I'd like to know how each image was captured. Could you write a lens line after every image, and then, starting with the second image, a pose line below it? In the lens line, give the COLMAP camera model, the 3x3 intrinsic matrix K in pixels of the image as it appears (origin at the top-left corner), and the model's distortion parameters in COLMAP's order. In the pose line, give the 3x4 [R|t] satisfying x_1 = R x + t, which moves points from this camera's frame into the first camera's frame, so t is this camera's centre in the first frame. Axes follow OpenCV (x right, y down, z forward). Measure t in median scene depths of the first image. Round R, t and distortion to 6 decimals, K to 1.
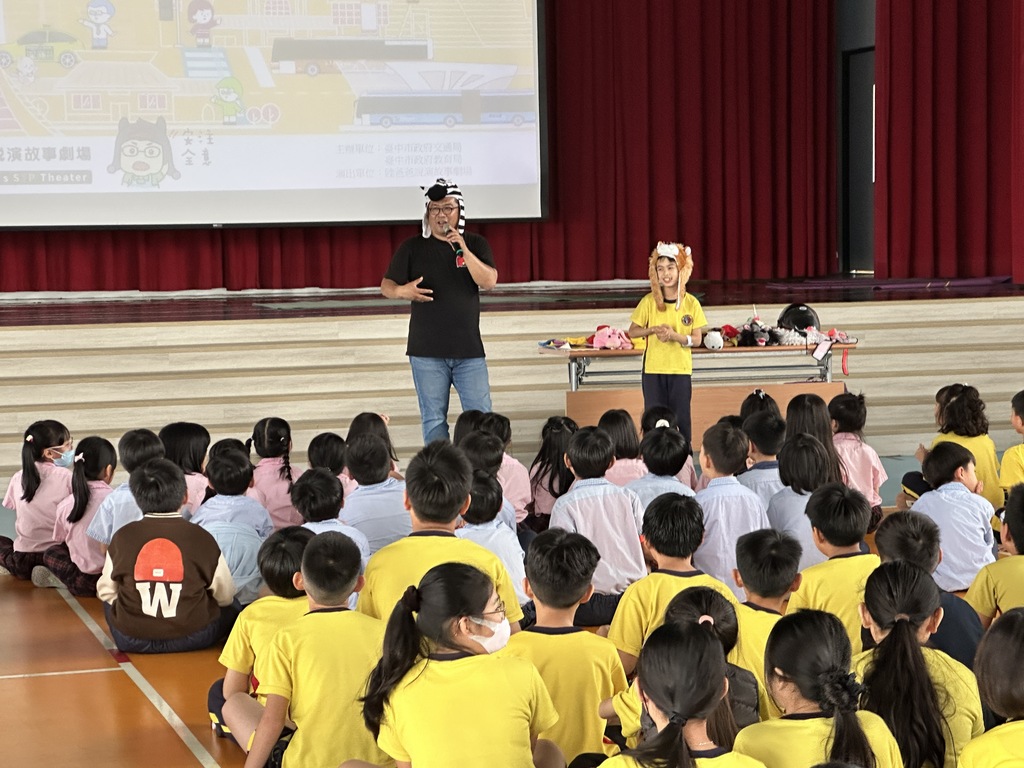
lens RADIAL K [[2449.7, 0, 512.1], [0, 2449.7, 383.0], [0, 0, 1]] dist [-0.091199, 0.000000]
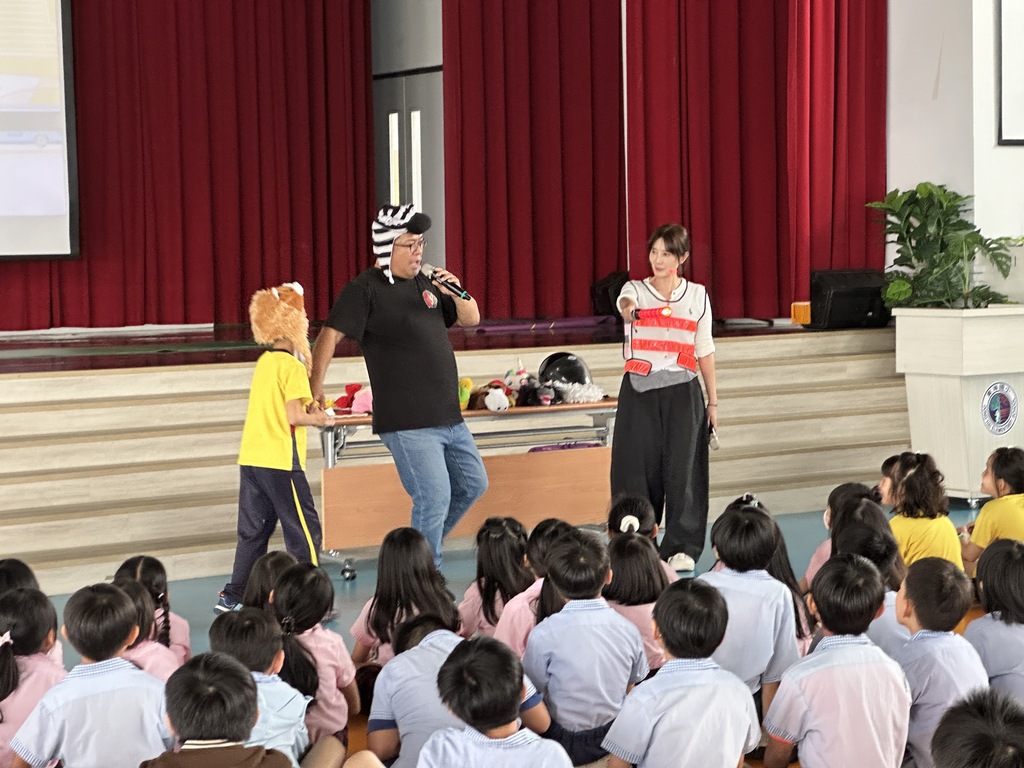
lens RADIAL K [[2274.3, 0, 512.3], [0, 2274.3, 381.7], [0, 0, 1]] dist [0.298109, 0.000000]
pose [[0.950322, -0.019940, 0.310628, -0.133418], [0.024670, 0.999632, -0.011307, -0.013384], [-0.310288, 0.018409, 0.950464, 0.253265]]
